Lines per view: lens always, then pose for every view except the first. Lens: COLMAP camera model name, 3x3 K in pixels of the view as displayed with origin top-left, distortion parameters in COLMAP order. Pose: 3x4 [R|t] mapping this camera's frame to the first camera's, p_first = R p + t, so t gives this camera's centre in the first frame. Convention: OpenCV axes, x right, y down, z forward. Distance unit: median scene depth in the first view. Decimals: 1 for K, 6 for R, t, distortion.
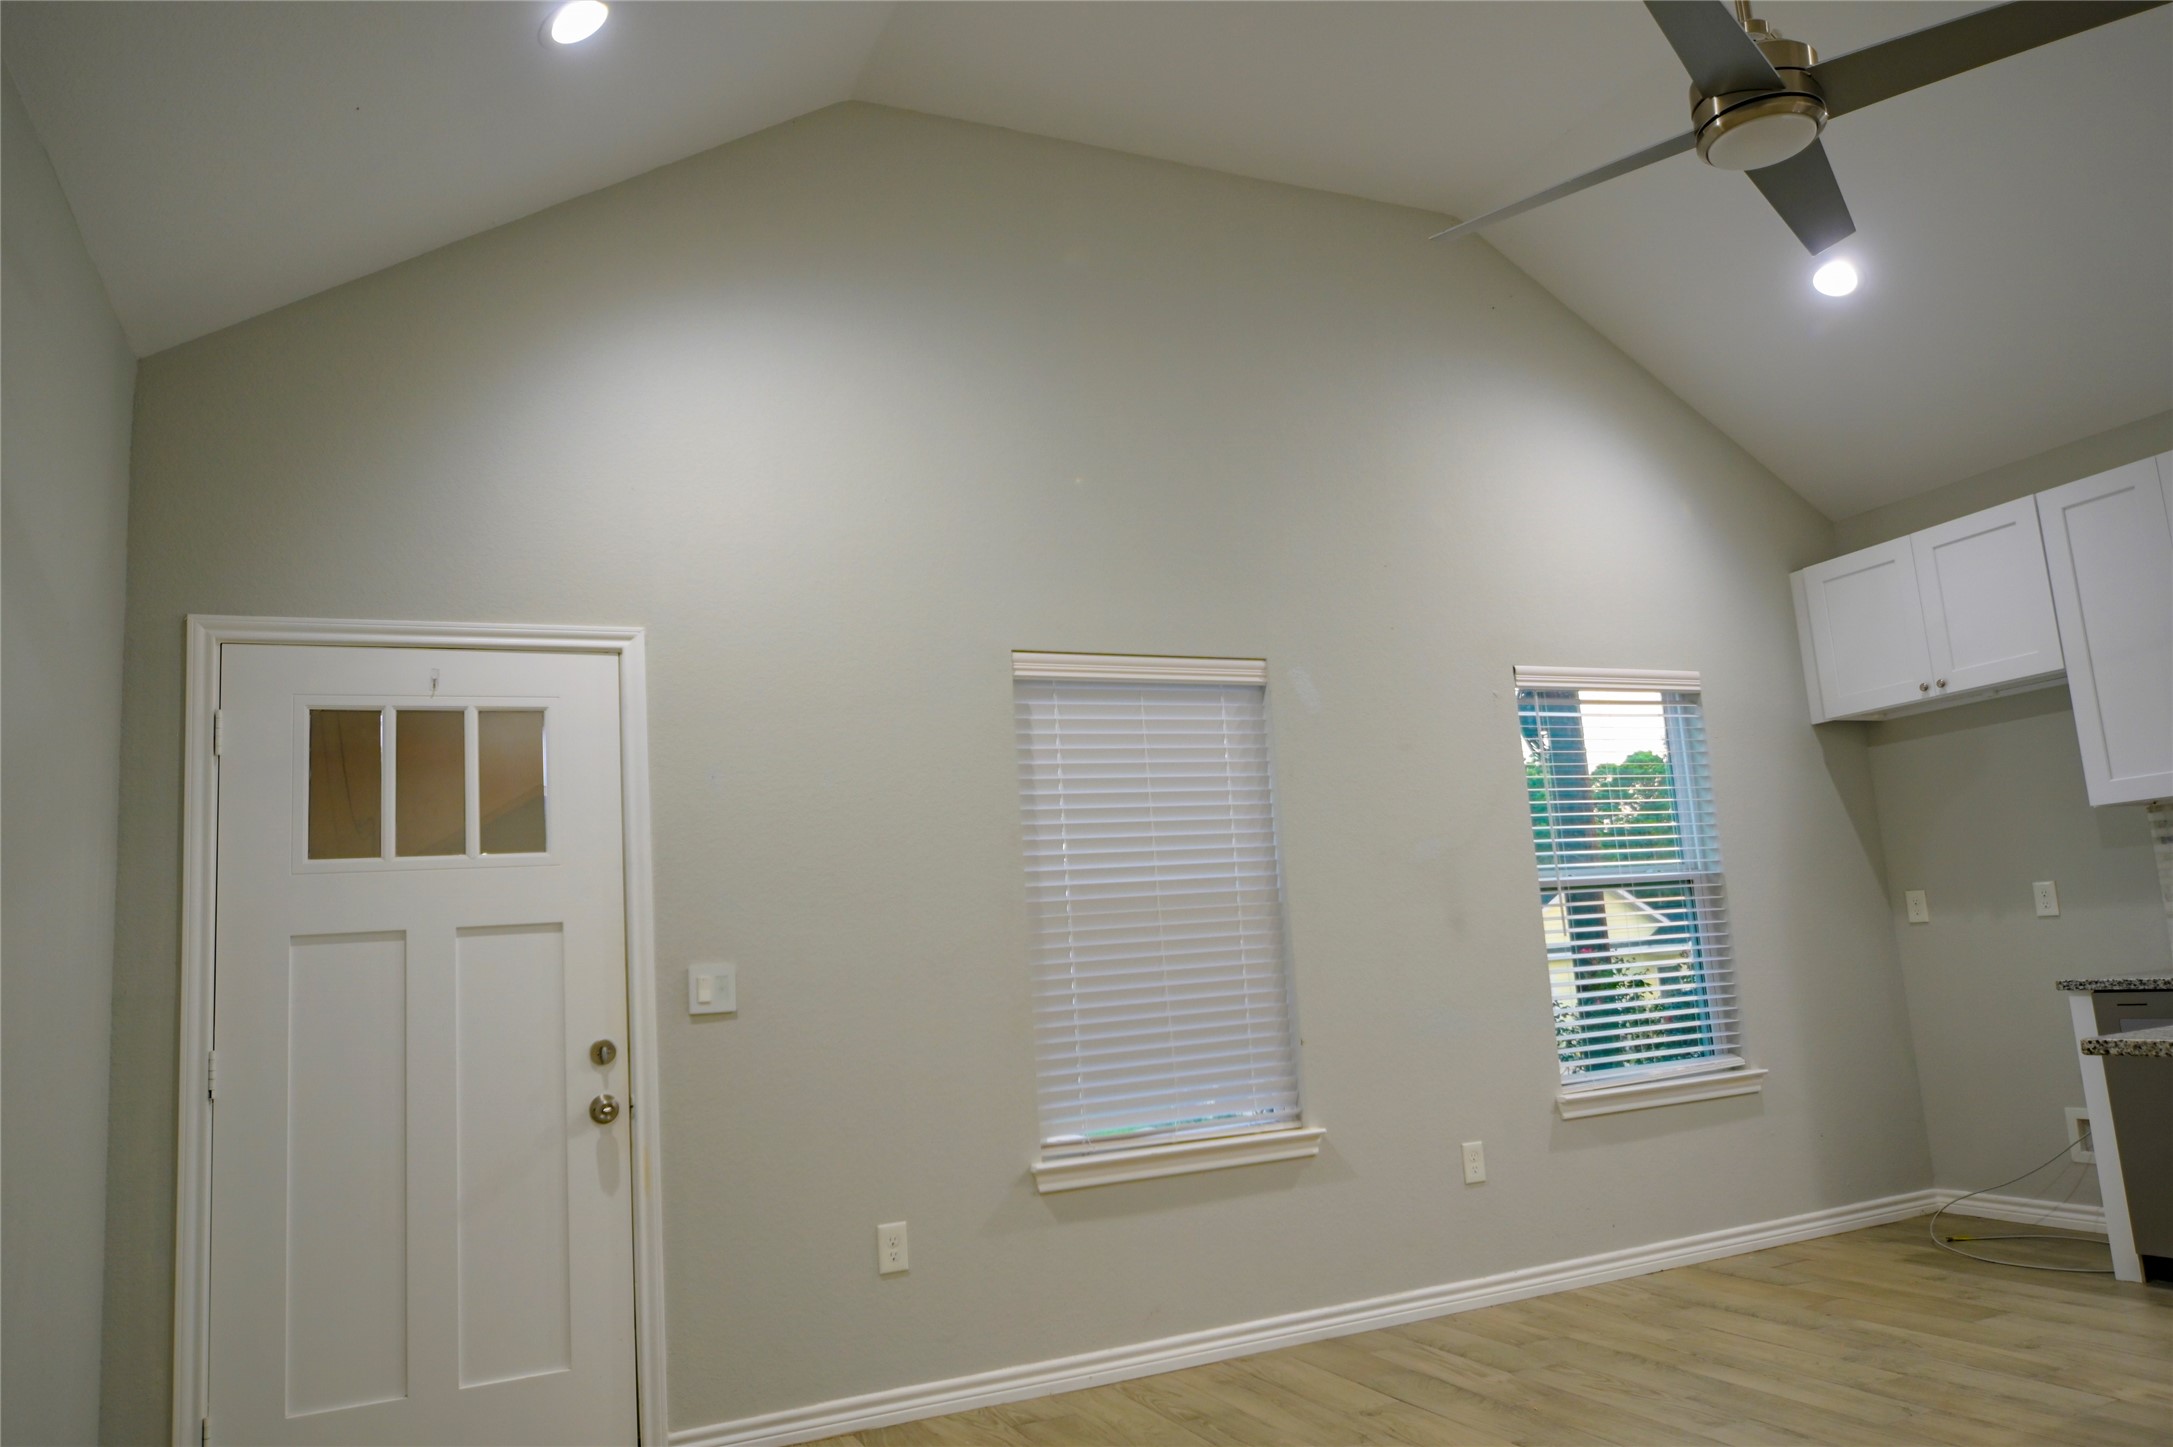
lens RADIAL K [[1460.3, 0, 1085.4], [0, 1460.3, 739.8], [0, 0, 1]] dist [0.004112, -0.006719]
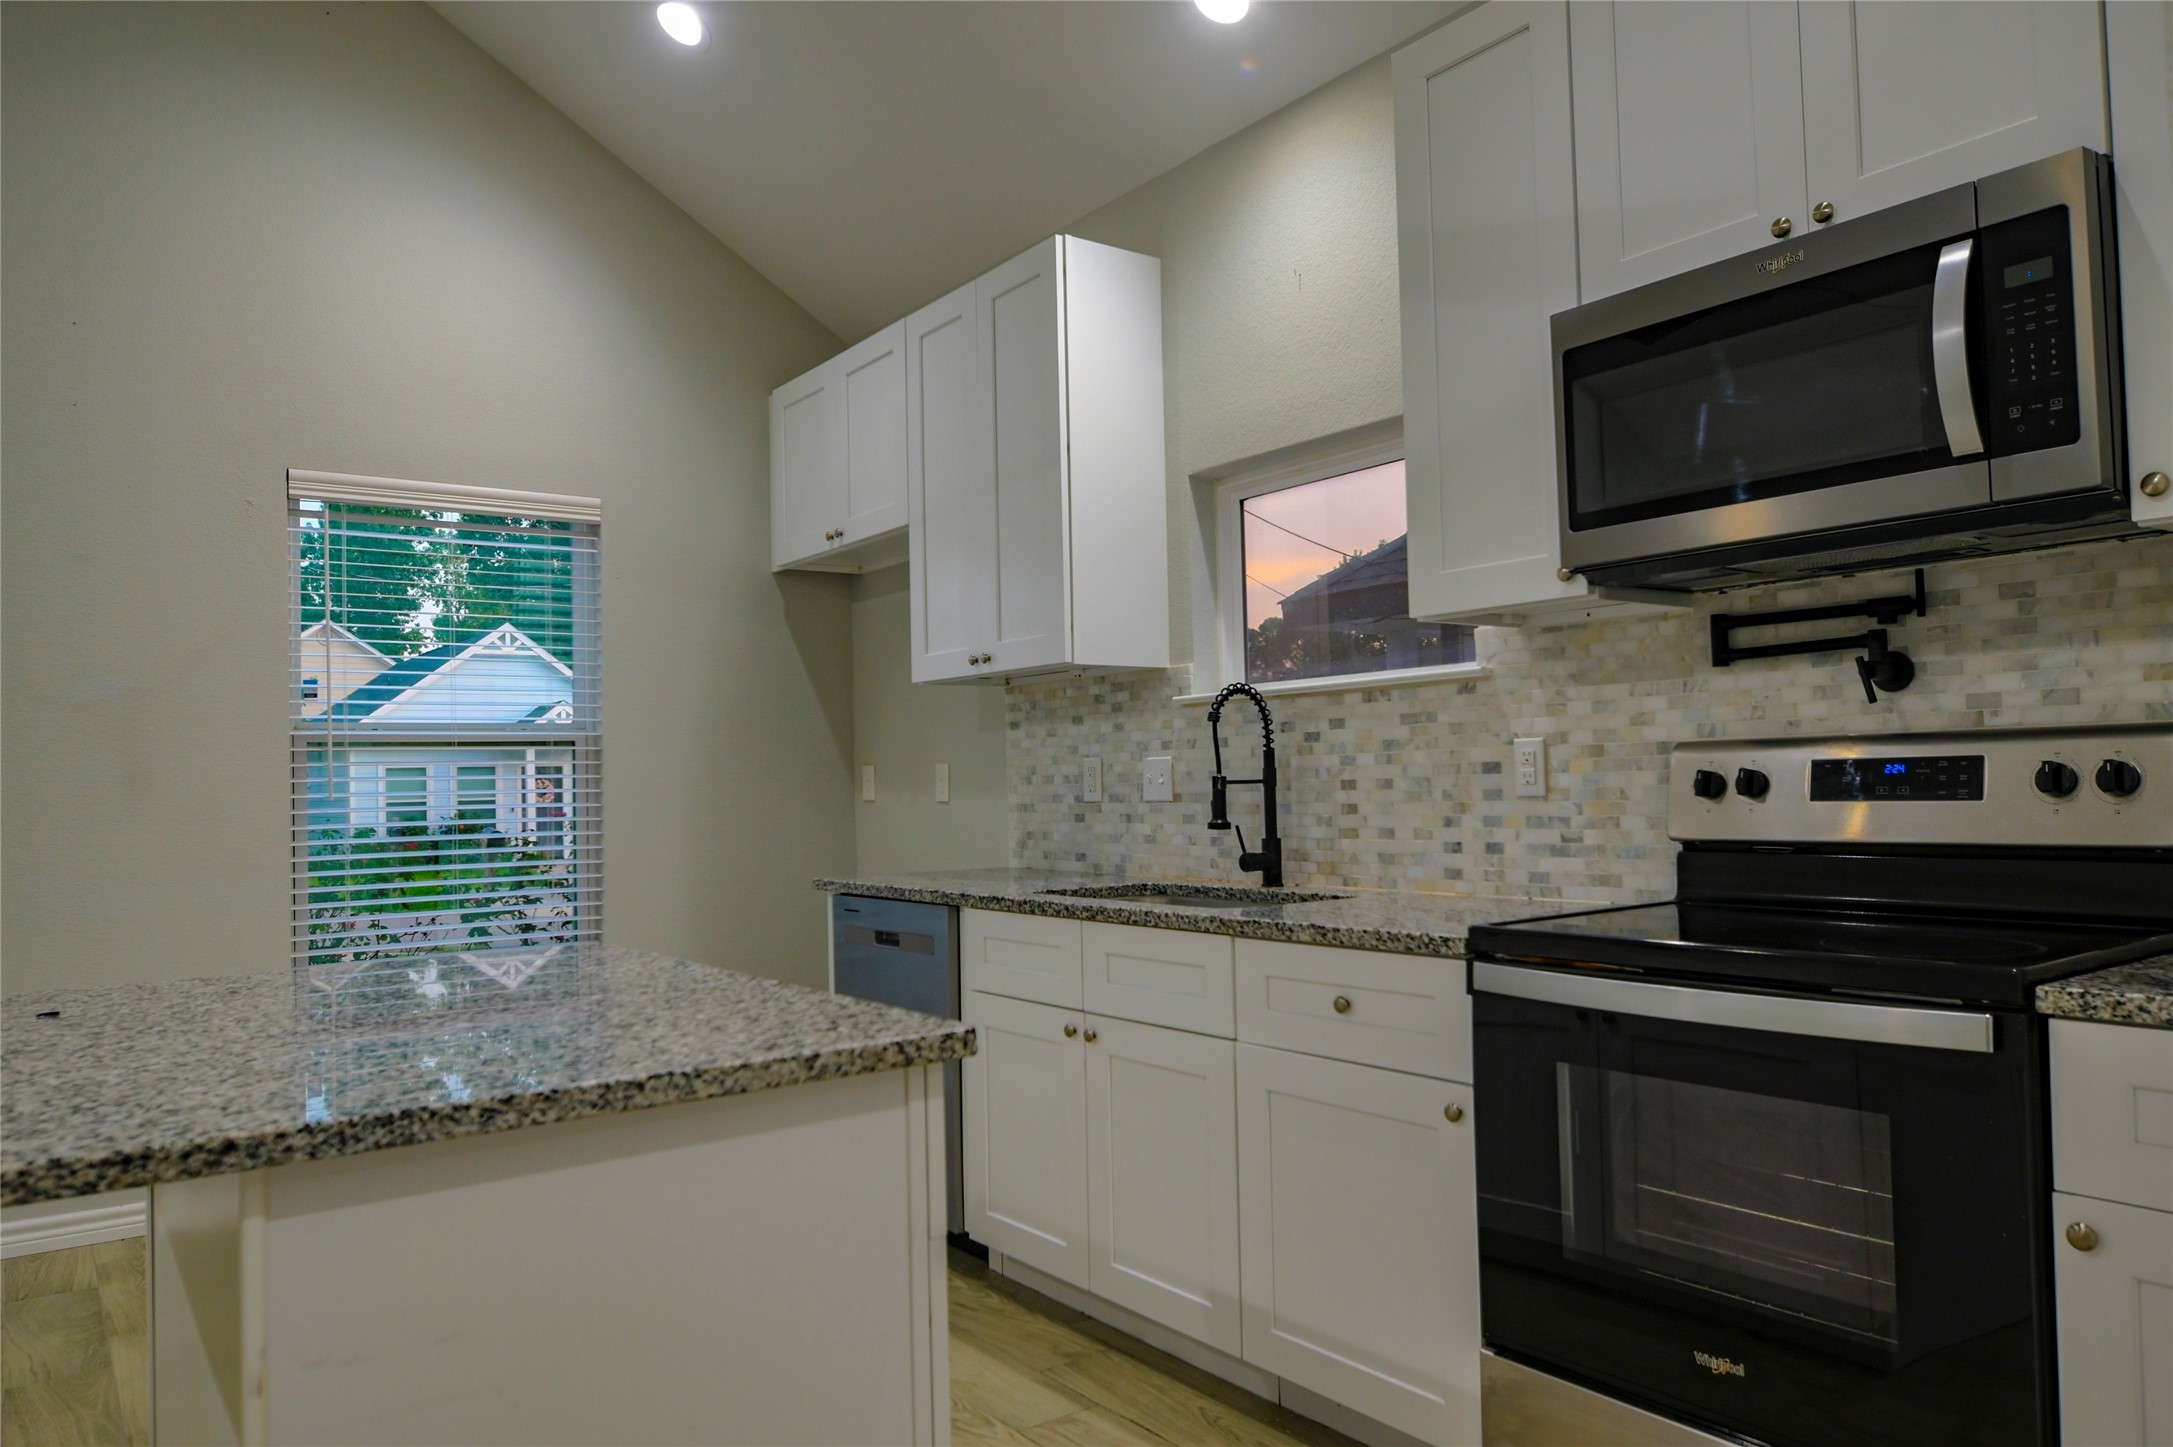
lens RADIAL K [[1449.9, 0, 1086.5], [0, 1449.9, 723.5], [0, 0, 1]] dist [-0.006032, -0.001944]
pose [[0.979097, 0.054263, 0.196020, 0.549600], [-0.074782, 0.992290, 0.098835, -0.021998], [-0.189145, -0.111428, 0.975606, 0.109536]]
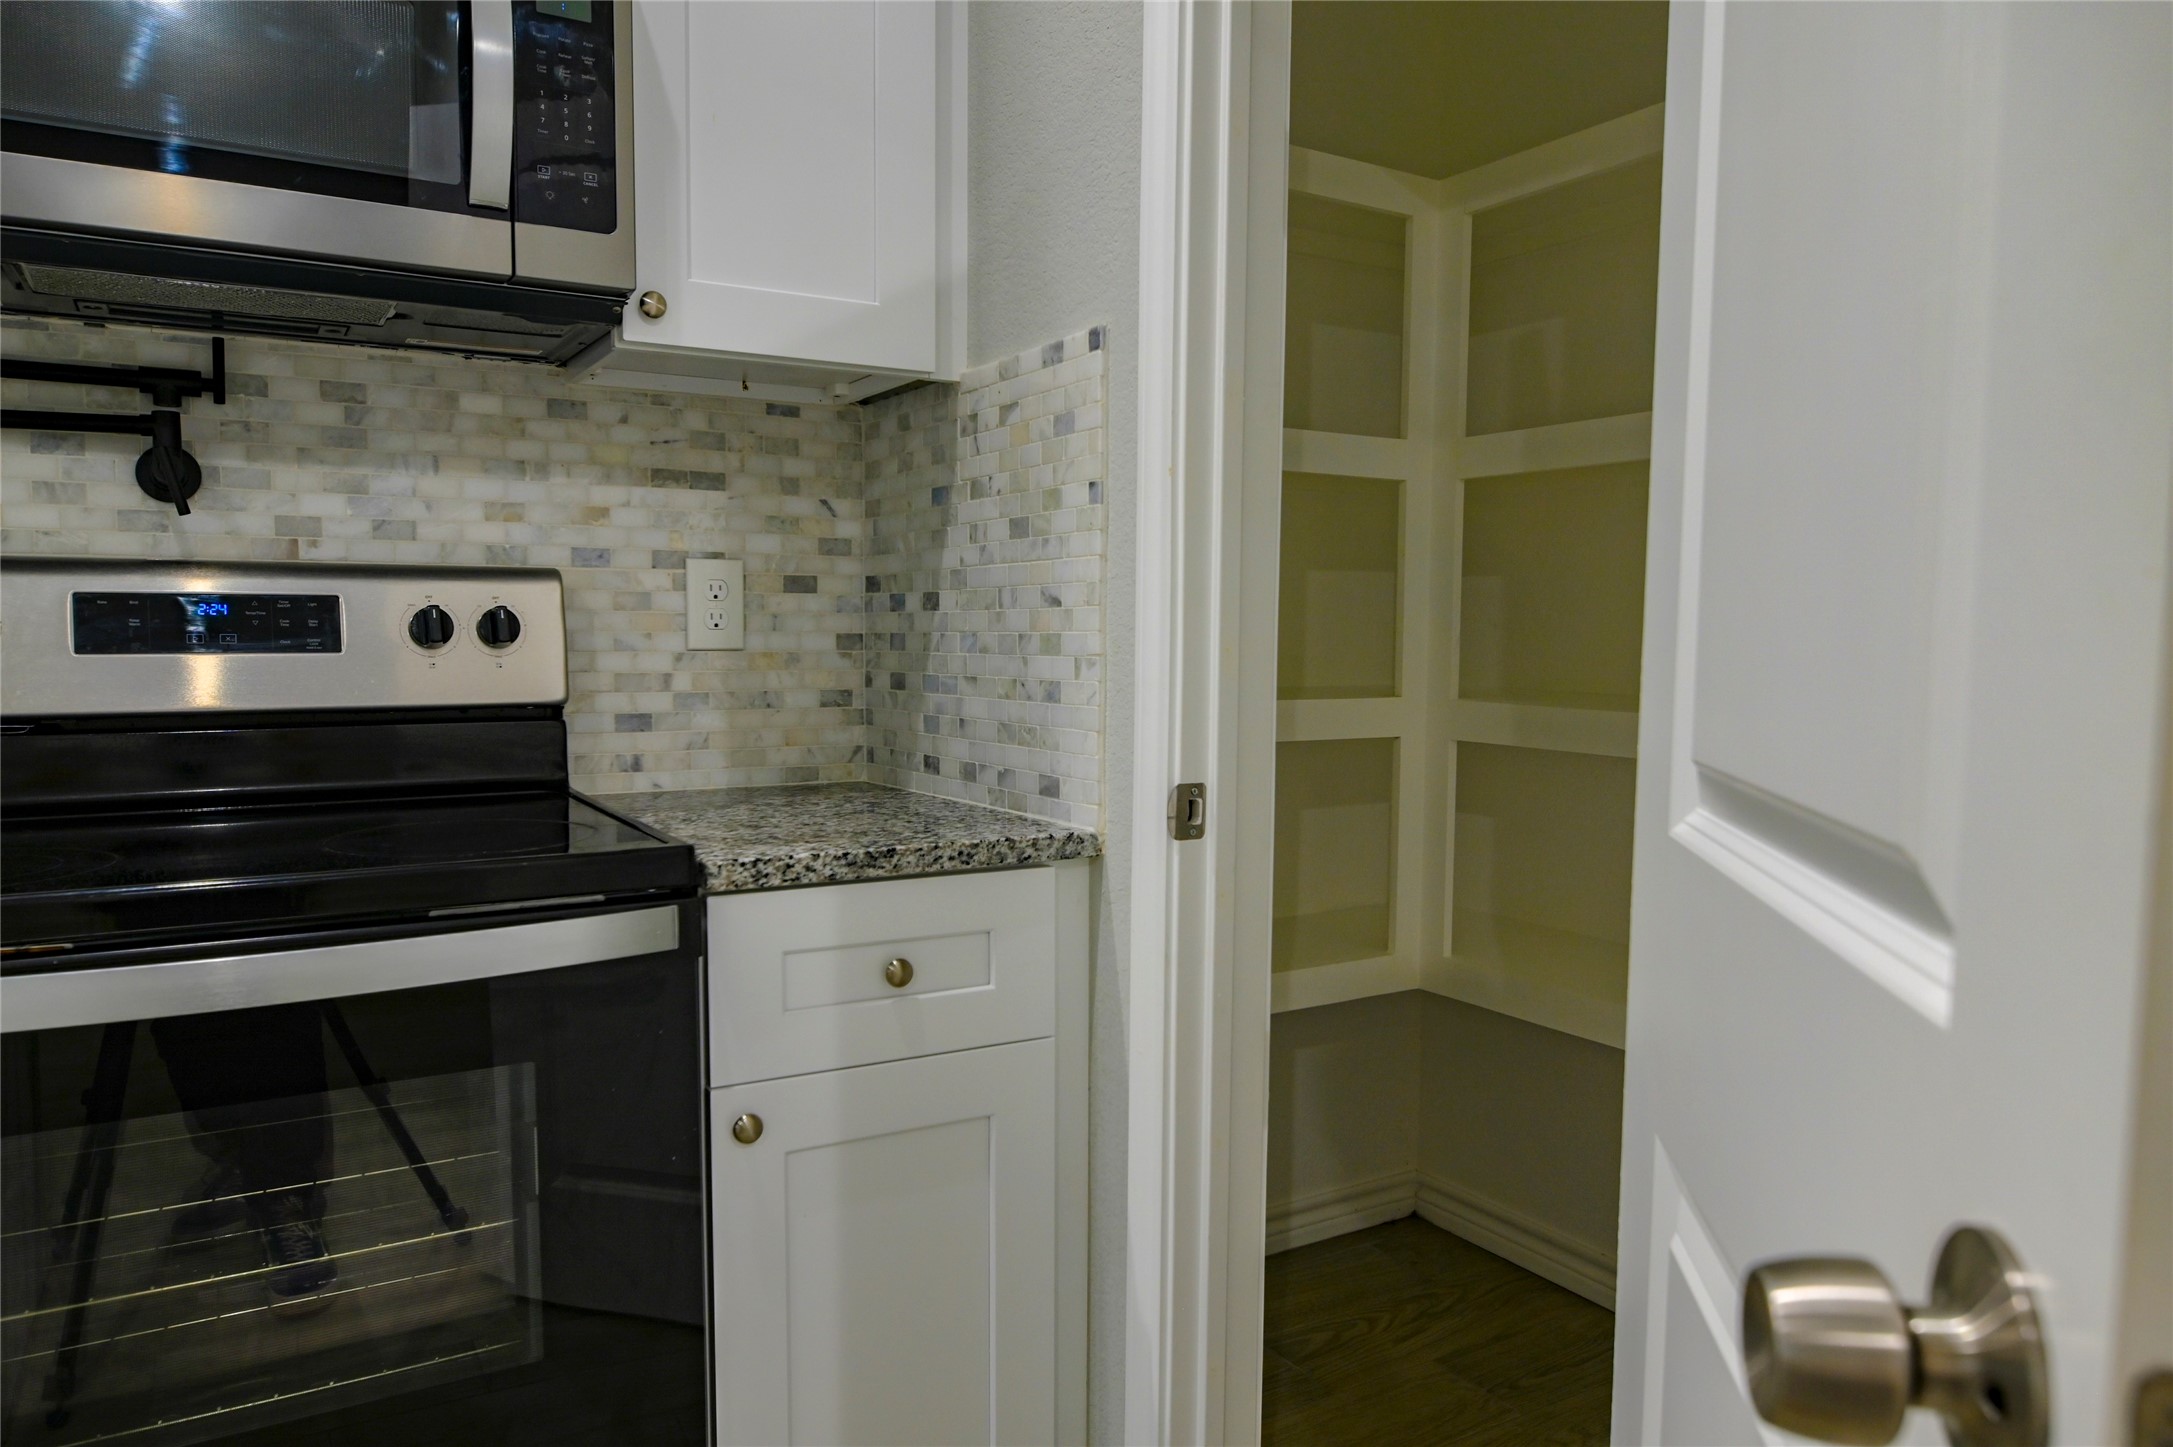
lens RADIAL K [[1446.4, 0, 1082.6], [0, 1446.4, 738.8], [0, 0, 1]] dist [-0.005894, -0.006213]
pose [[-0.108497, -0.006979, 0.994072, 0.540276], [-0.151982, 0.988336, -0.009650, 0.016405], [-0.982410, -0.152128, -0.108293, 0.318418]]
